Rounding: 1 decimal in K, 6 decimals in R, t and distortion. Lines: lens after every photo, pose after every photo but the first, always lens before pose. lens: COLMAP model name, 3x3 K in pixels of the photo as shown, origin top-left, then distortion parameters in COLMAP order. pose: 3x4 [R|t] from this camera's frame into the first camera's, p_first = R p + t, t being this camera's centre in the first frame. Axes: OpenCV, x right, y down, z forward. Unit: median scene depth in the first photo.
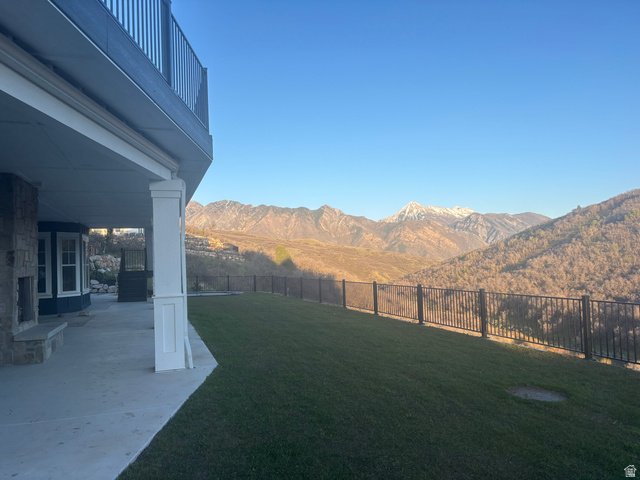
lens RADIAL K [[484.1, 0, 315.2], [0, 484.1, 238.9], [0, 0, 1]] dist [0.072645, -0.070221]
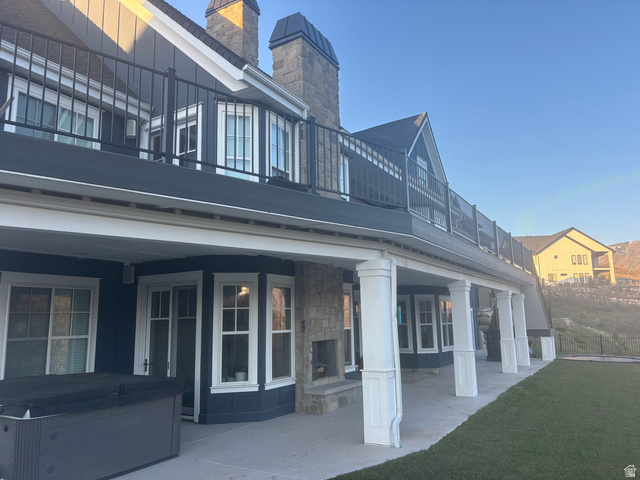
lens RADIAL K [[484.1, 0, 320.3], [0, 484.1, 240.1], [0, 0, 1]] dist [0.072645, -0.070221]
pose [[0.650513, -0.107613, -0.751833, 0.114533], [0.034199, 0.993057, -0.112551, -0.011883], [0.758725, 0.047503, 0.649677, 0.058125]]
